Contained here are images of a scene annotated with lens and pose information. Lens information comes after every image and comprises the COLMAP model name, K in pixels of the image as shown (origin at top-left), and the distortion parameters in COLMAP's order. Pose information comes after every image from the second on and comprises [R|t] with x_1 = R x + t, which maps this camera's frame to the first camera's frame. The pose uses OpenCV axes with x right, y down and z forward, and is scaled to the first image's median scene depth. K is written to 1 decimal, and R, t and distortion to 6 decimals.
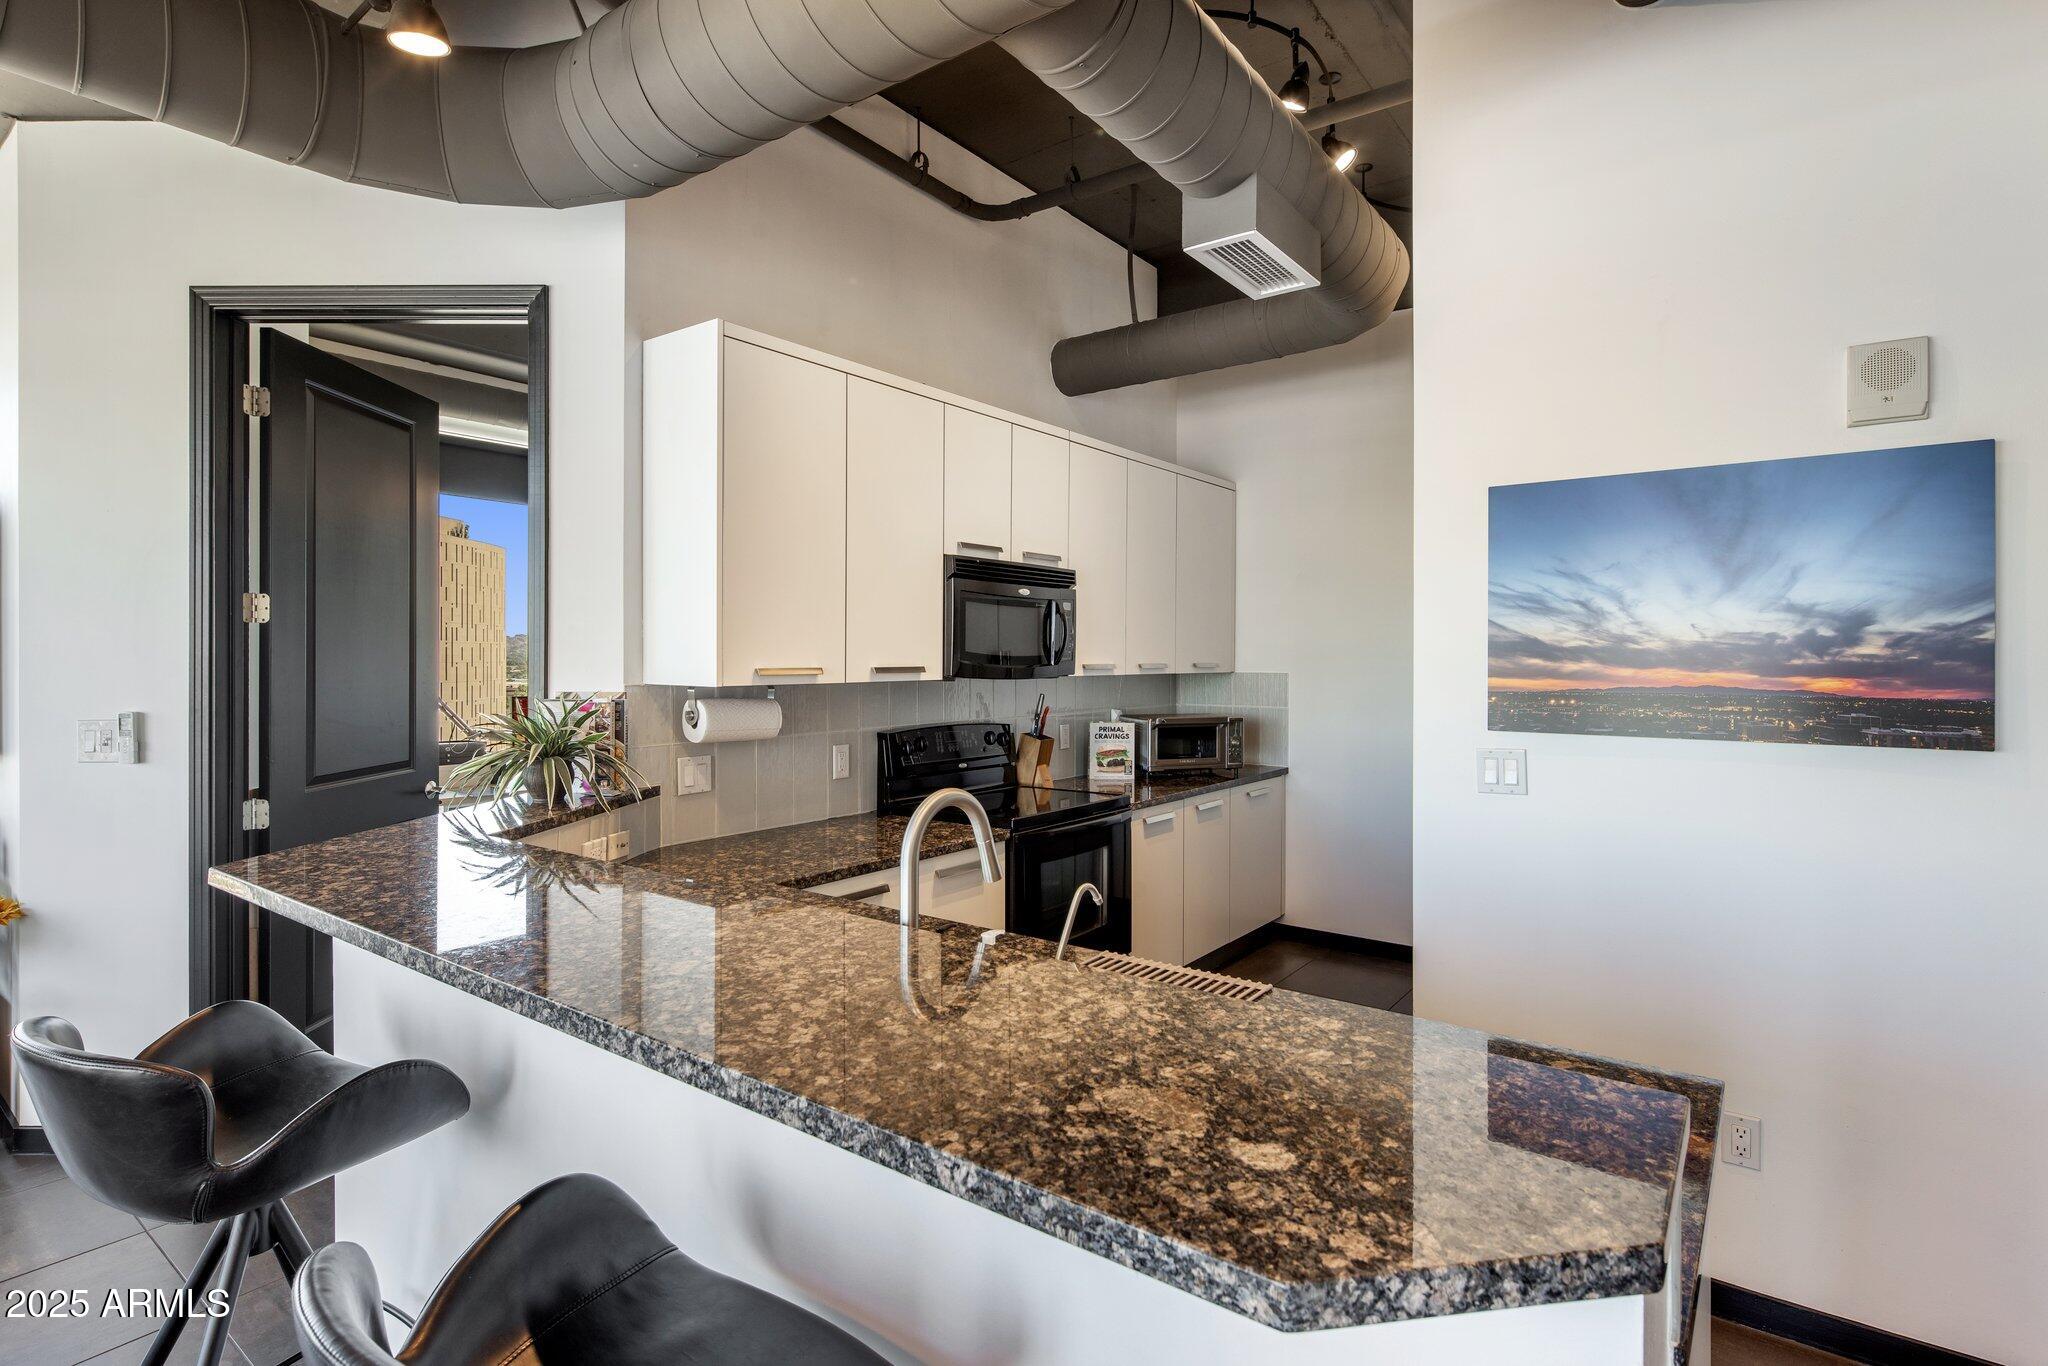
lens RADIAL K [[1001.2, 0, 1023.0], [0, 1001.2, 658.3], [0, 0, 1]] dist [0.003375, -0.000362]
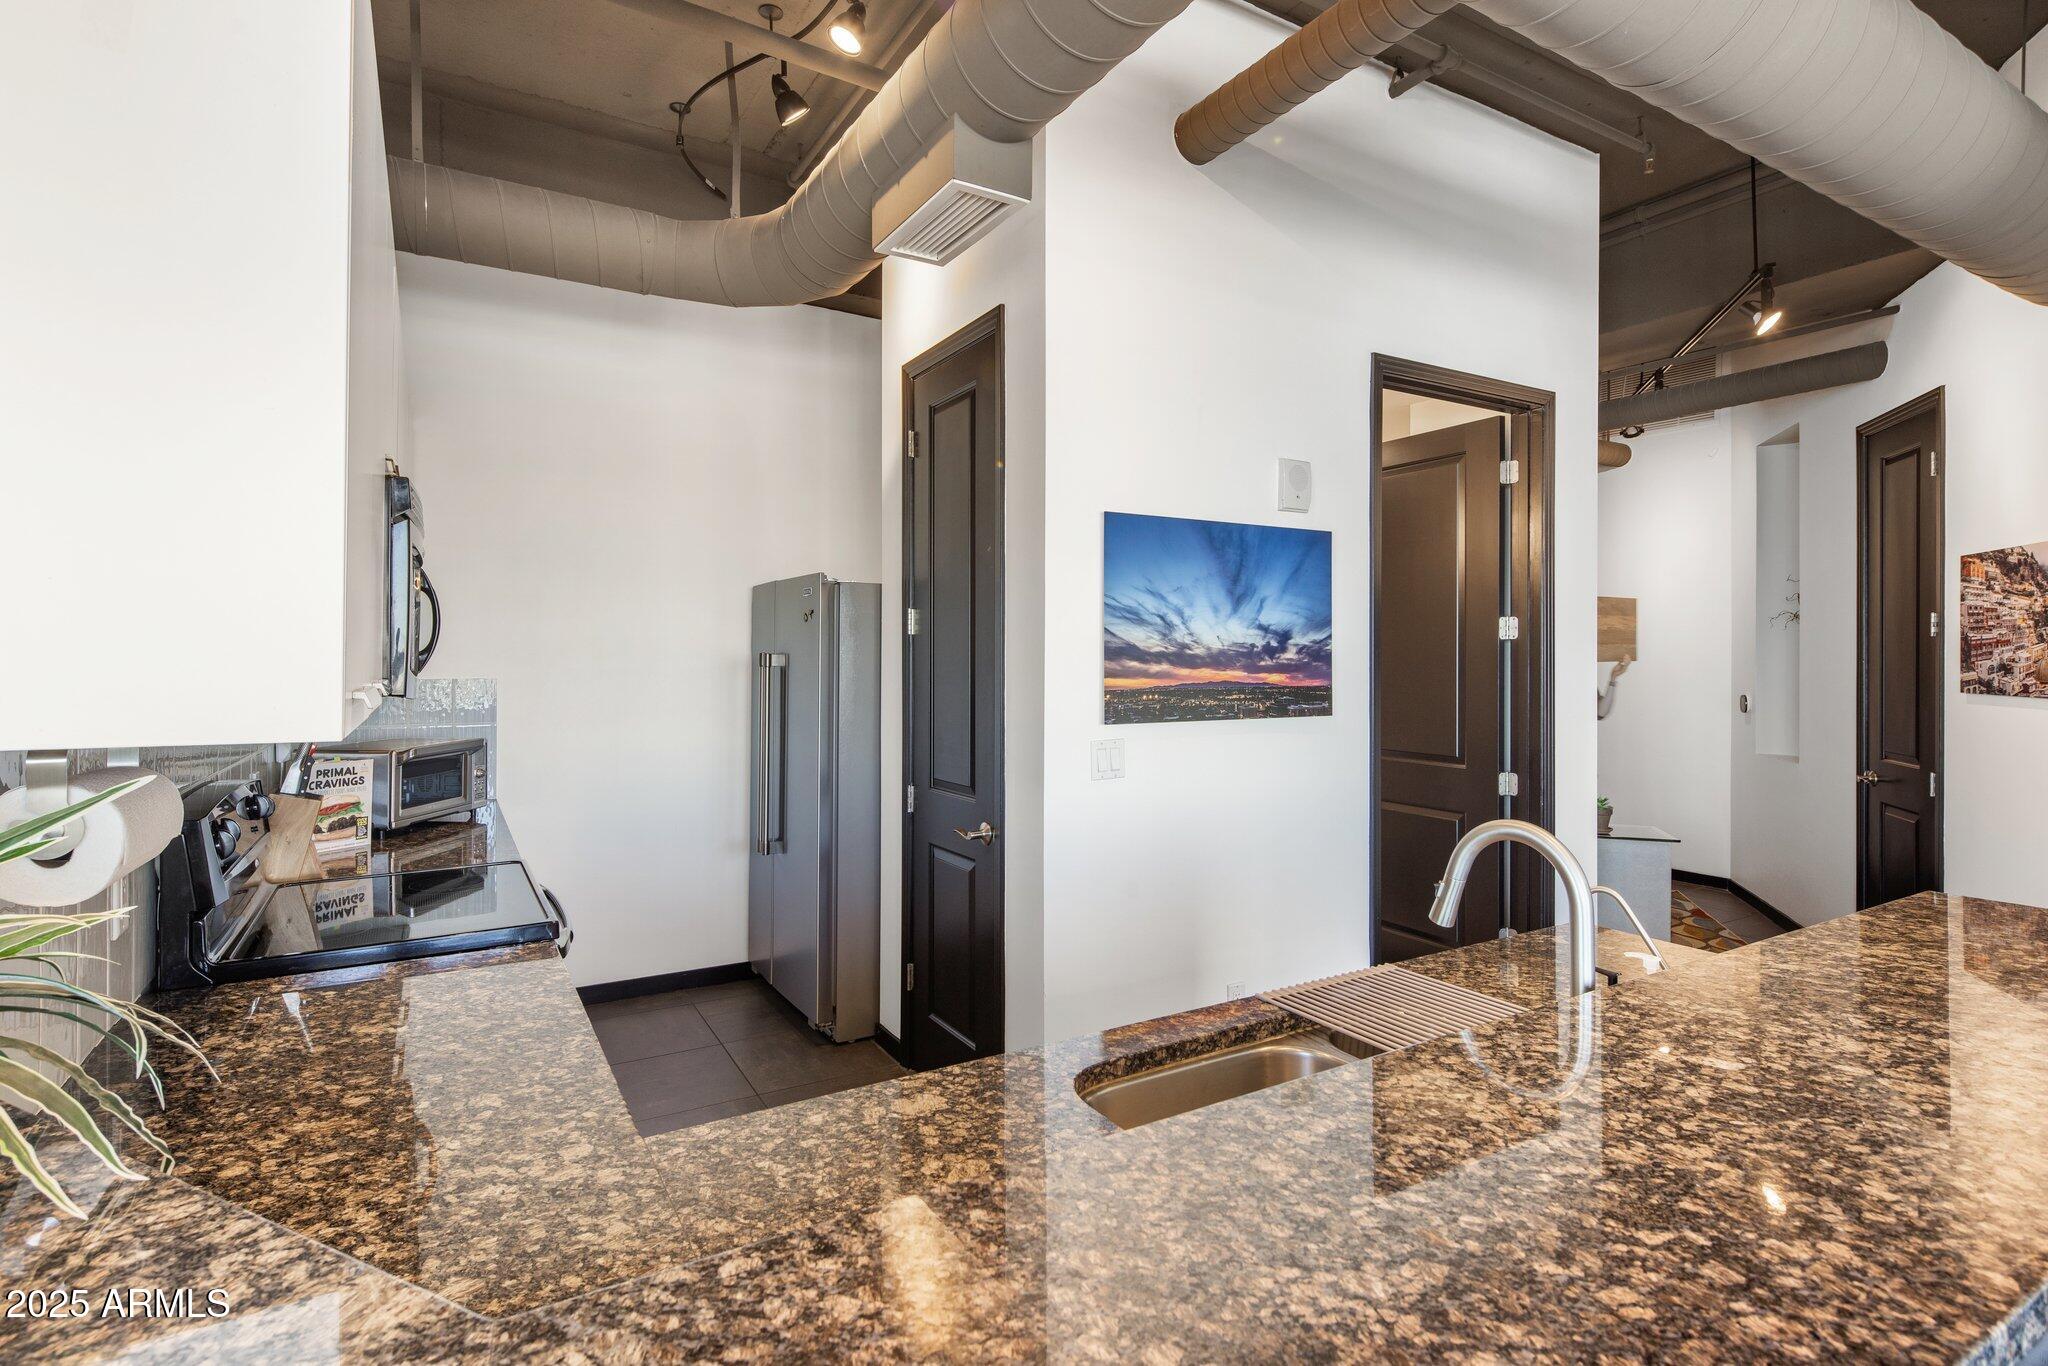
lens RADIAL K [[1001.2, 0, 1023.0], [0, 1001.2, 658.3], [0, 0, 1]] dist [0.003375, -0.000362]
pose [[0.377221, -0.000744, 0.926123, -0.672122], [-0.000370, 0.999999, 0.000954, -0.004780], [-0.926123, -0.000703, 0.377220, 0.703594]]
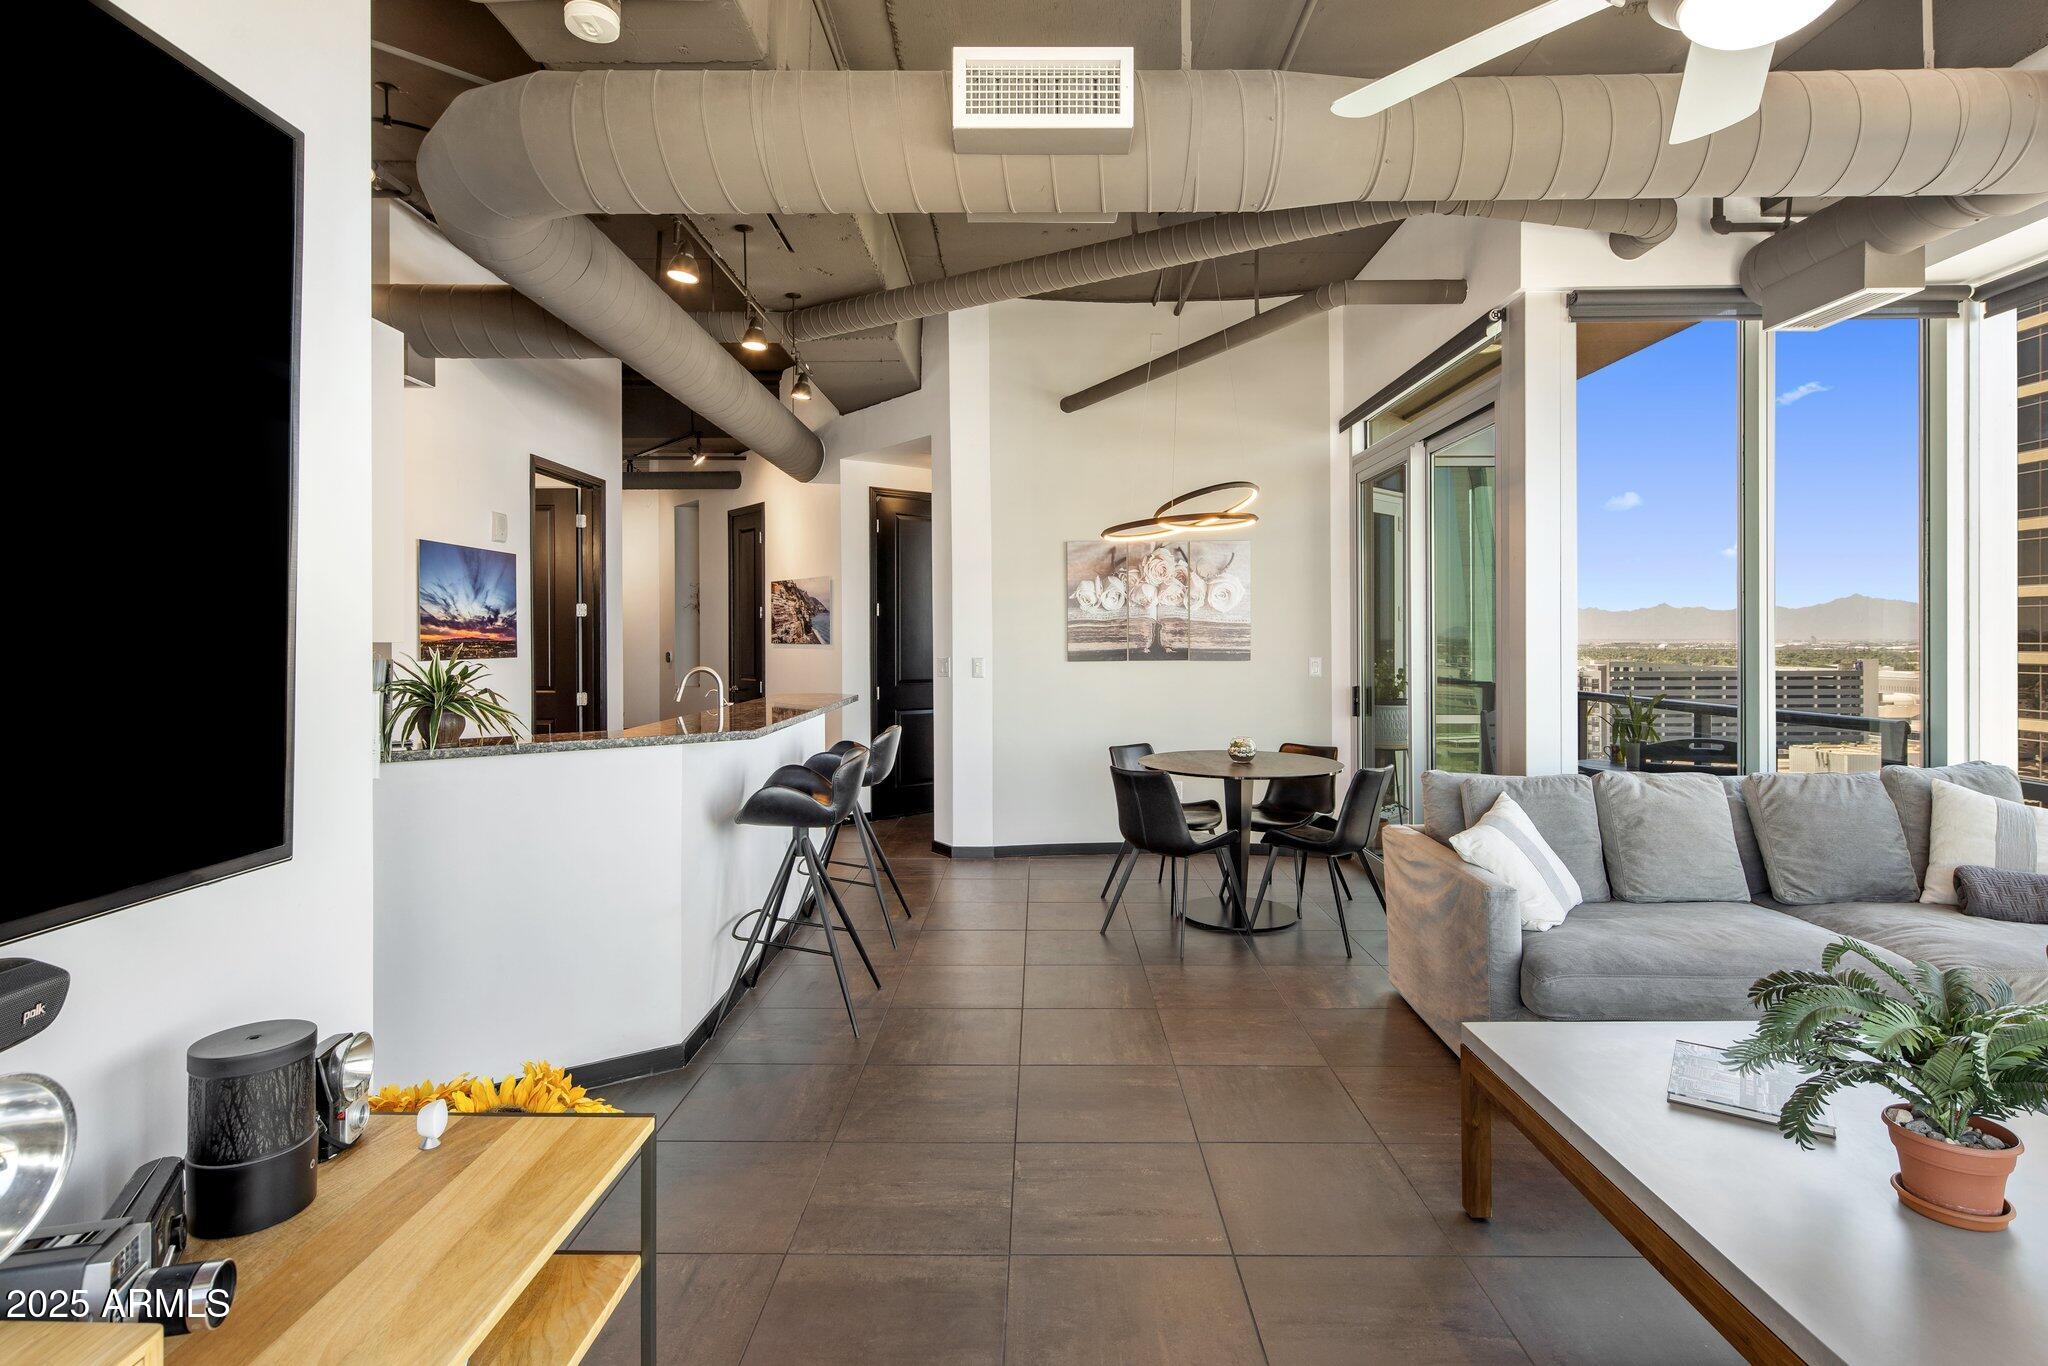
lens RADIAL K [[988.0, 0, 1028.4], [0, 988.0, 616.2], [0, 0, 1]] dist [0.004998, 0.000371]
pose [[-0.604446, 0.018779, 0.796424, -1.966532], [0.004601, 0.999788, -0.020083, 0.029701], [-0.796633, -0.008474, -0.604405, 1.315390]]
